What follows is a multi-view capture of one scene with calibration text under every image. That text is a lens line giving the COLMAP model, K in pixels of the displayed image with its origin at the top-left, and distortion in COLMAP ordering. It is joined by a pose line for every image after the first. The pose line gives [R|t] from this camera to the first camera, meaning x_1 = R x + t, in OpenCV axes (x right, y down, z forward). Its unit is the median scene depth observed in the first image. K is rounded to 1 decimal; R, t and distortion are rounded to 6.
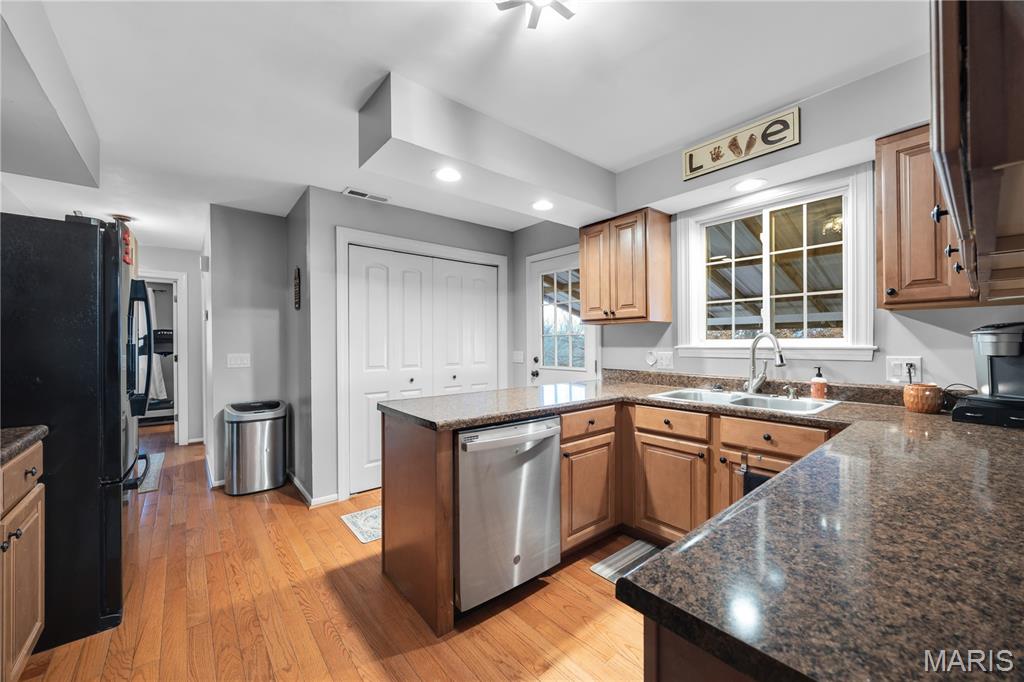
lens RADIAL K [[400.1, 0, 512.2], [0, 400.1, 343.6], [0, 0, 1]] dist [-0.005562, -0.000101]
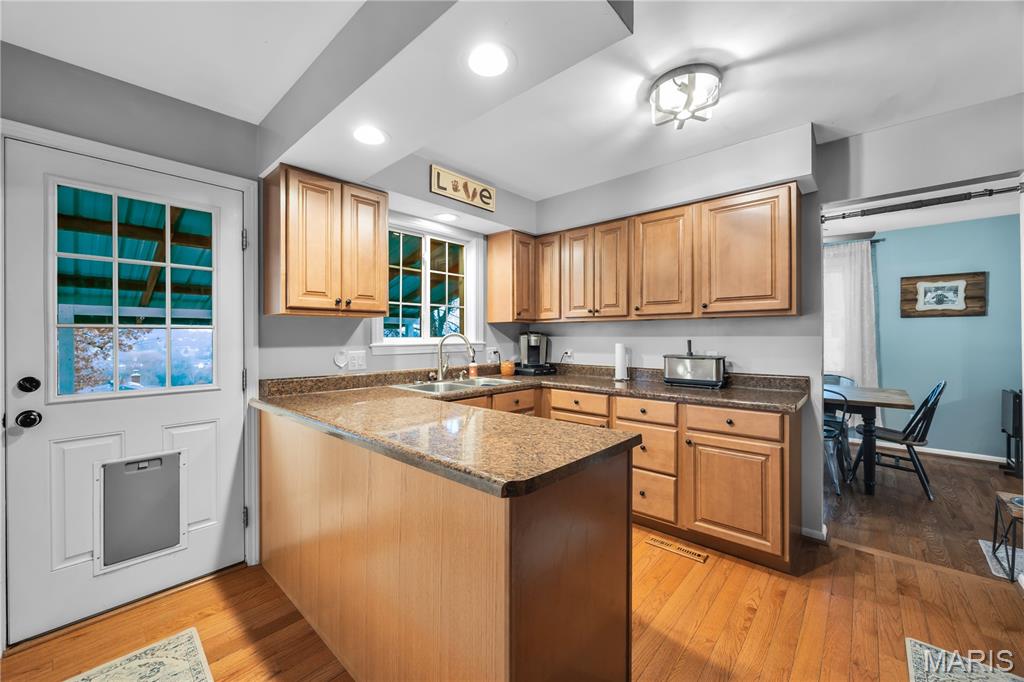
lens RADIAL K [[400.1, 0, 509.0], [0, 400.1, 334.1], [0, 0, 1]] dist [-0.005562, -0.000101]
pose [[-0.141861, 0.014562, 0.989780, -0.683968], [0.005678, 0.999887, -0.013897, -0.003235], [-0.989870, 0.003648, -0.141927, 0.963436]]
